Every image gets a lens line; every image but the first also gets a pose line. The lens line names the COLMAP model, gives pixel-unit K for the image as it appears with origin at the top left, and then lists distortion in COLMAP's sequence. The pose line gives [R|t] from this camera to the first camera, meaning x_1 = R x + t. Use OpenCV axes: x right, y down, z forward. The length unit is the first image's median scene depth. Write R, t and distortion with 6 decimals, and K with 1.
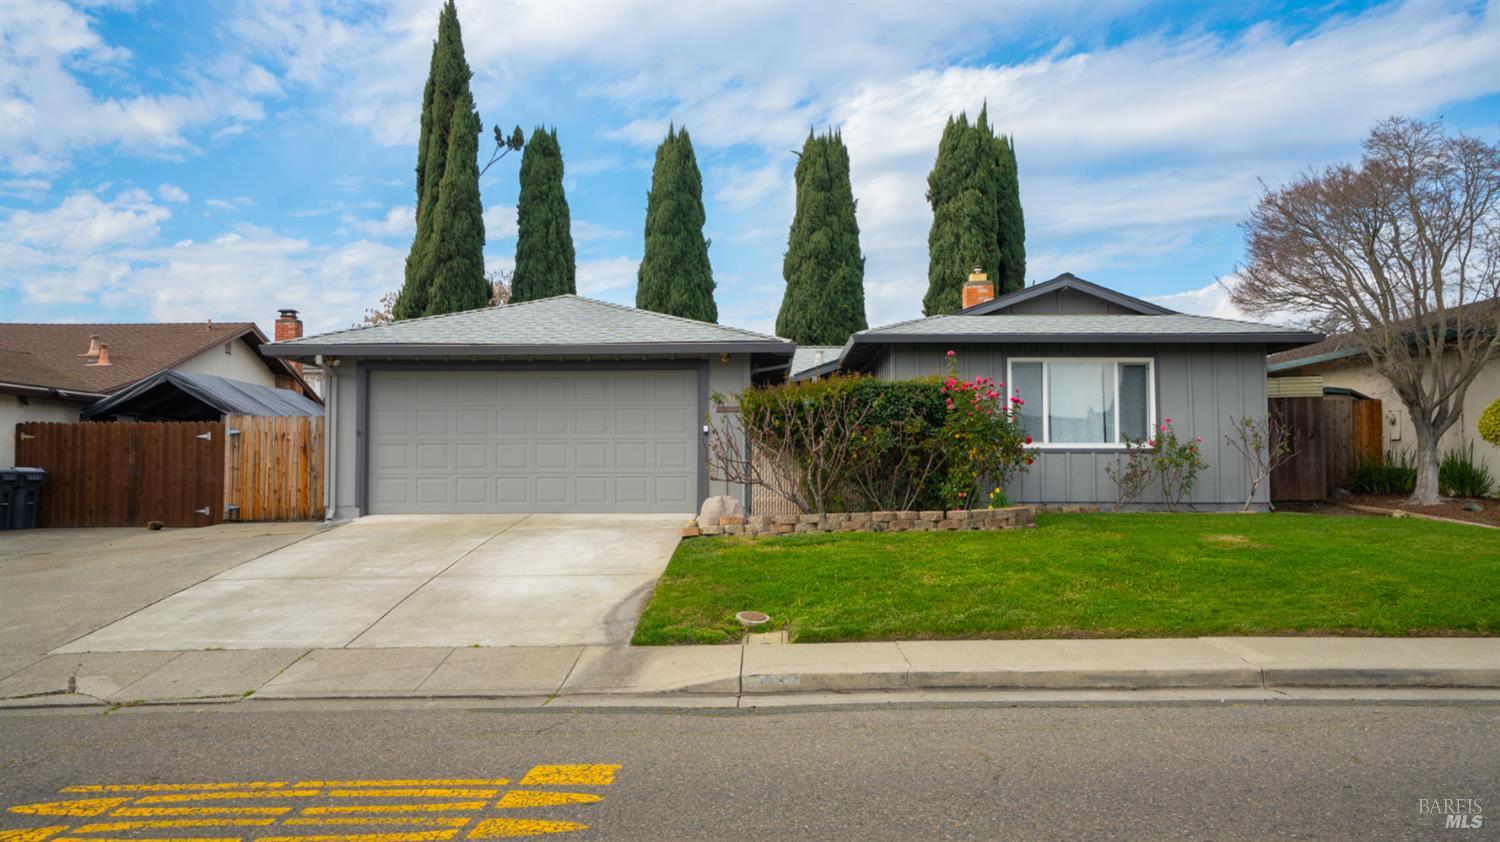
lens RADIAL K [[1238.7, 0, 750.0], [0, 1238.7, 421.0], [0, 0, 1]] dist [0.005274, 0.089183]
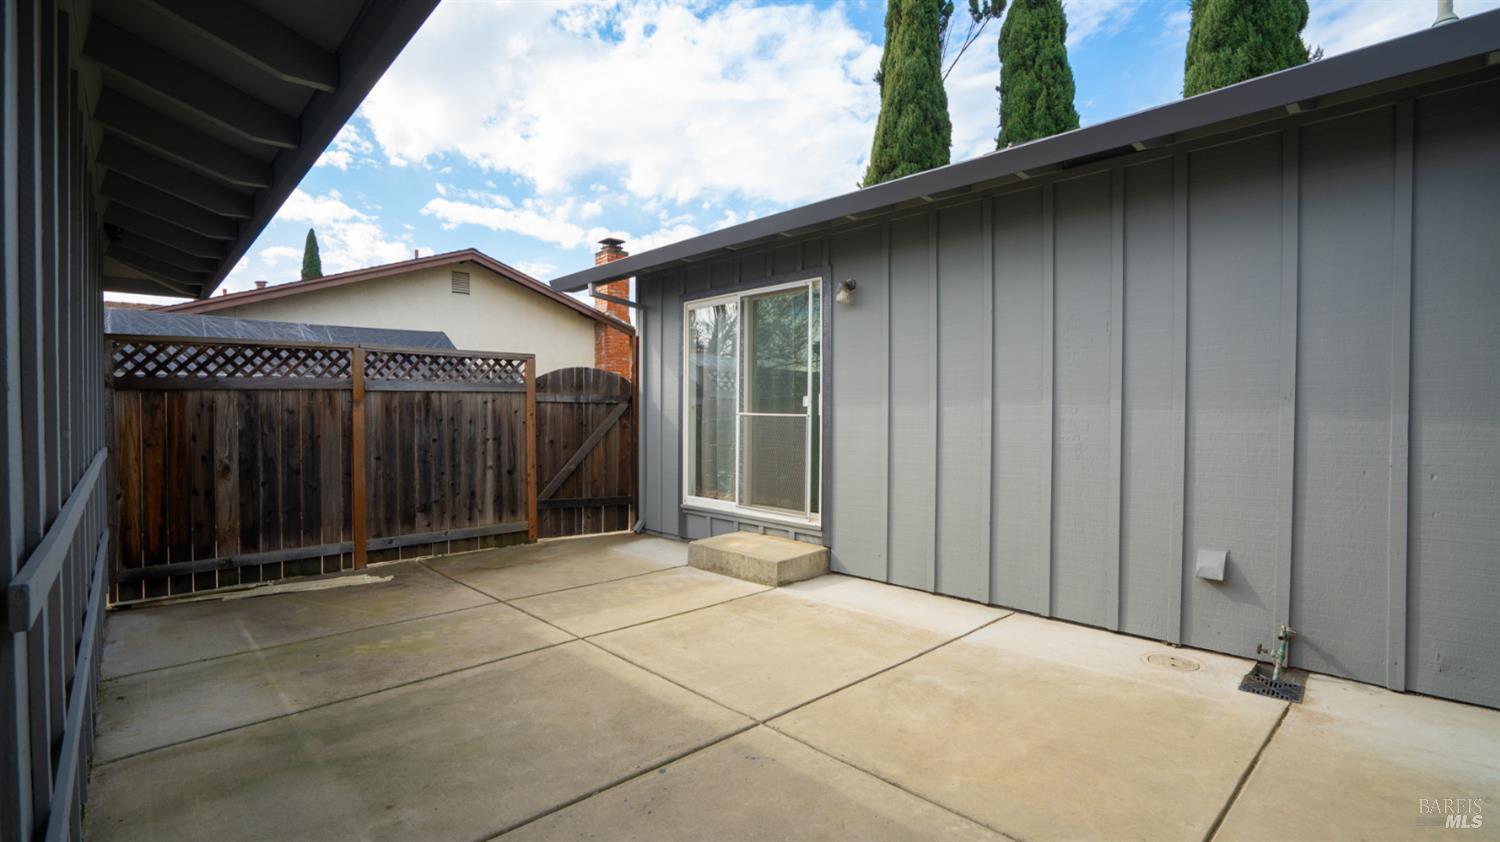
lens RADIAL K [[668.1, 0, 757.6], [0, 668.1, 420.9], [0, 0, 1]] dist [-0.019029, 0.000726]
pose [[0.690734, 0.013693, -0.722979, 0.021387], [0.020457, 0.999051, 0.038466, 0.027935], [0.722820, -0.041359, 0.689798, 1.165326]]
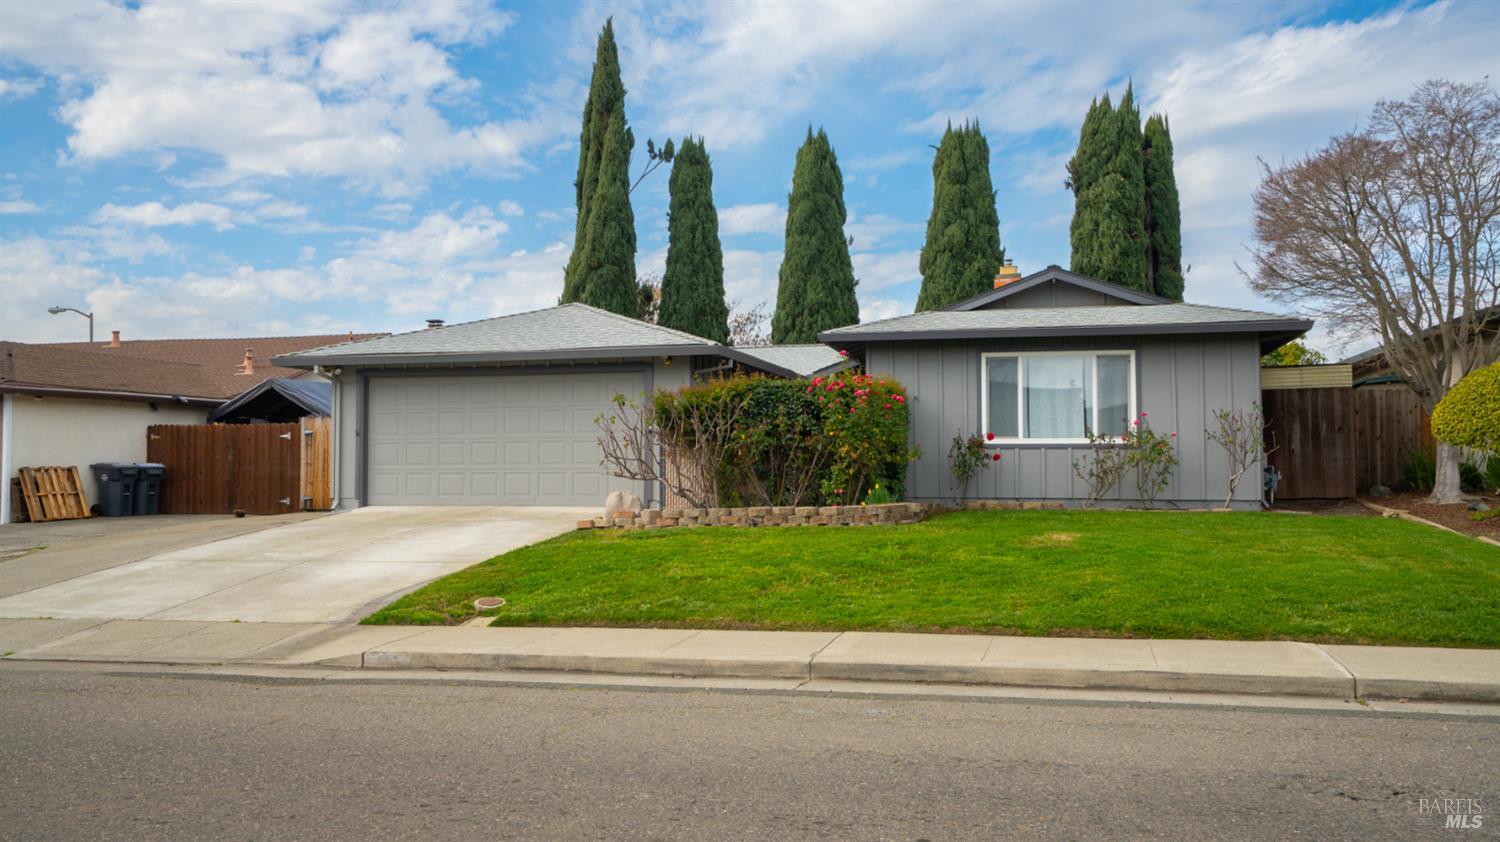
lens RADIAL K [[1227.0, 0, 750.0], [0, 1227.0, 421.0], [0, 0, 1]] dist [0.006757, 0.088141]
pose [[0.972561, -0.008369, -0.232498, 0.238816], [0.009885, 0.999937, 0.005356, -0.003338], [0.232438, -0.007508, 0.972582, -0.004010]]
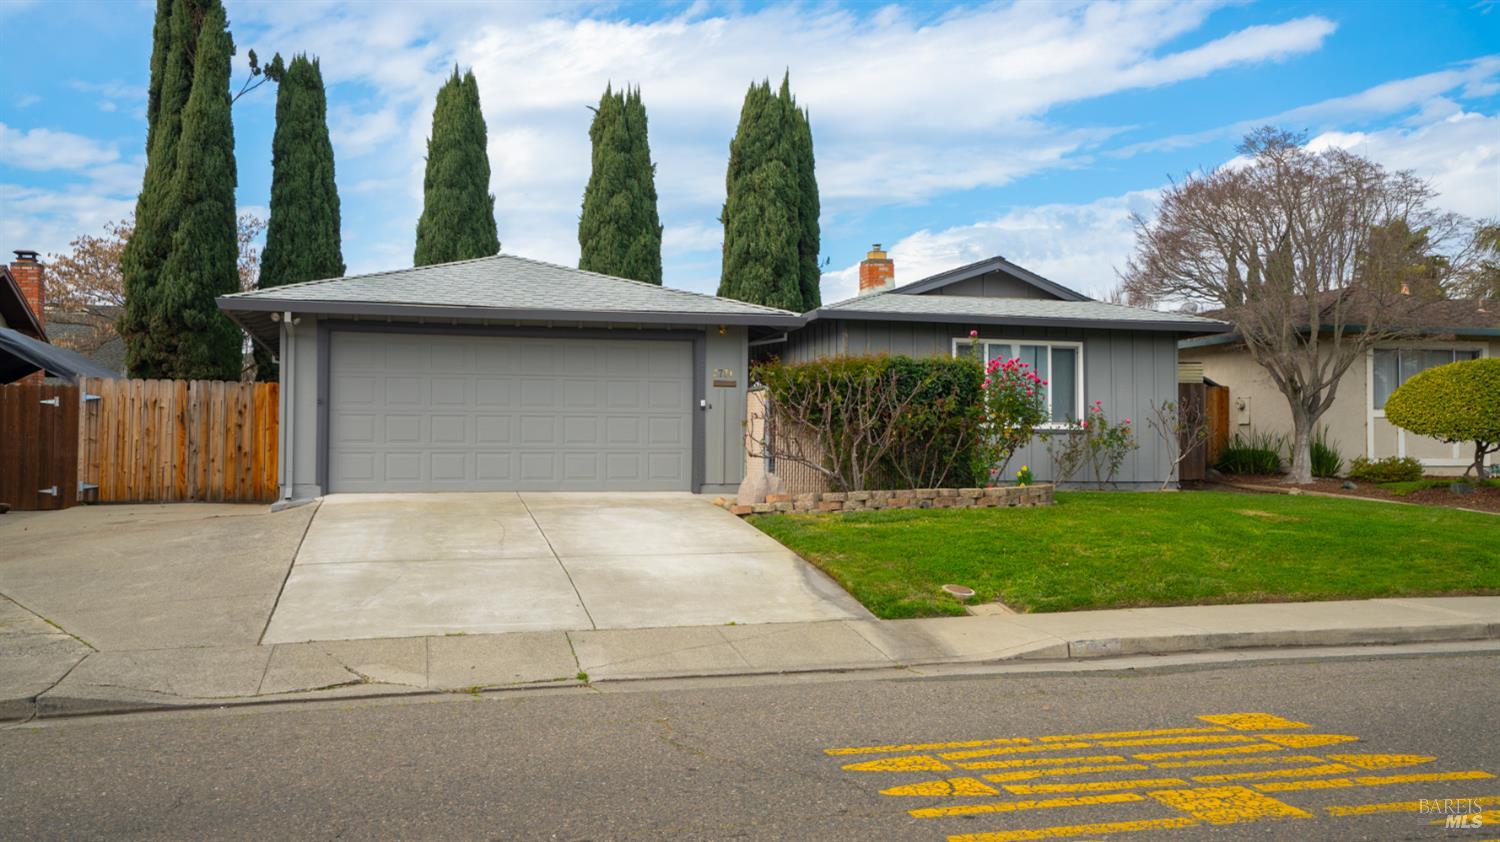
lens RADIAL K [[1330.4, 0, 750.0], [0, 1330.4, 421.0], [0, 0, 1]] dist [0.016166, 0.101800]
pose [[0.962869, 0.013463, 0.269632, -0.226293], [-0.017962, 0.999737, 0.014224, 0.003751], [-0.269370, -0.018539, 0.962858, -0.000137]]
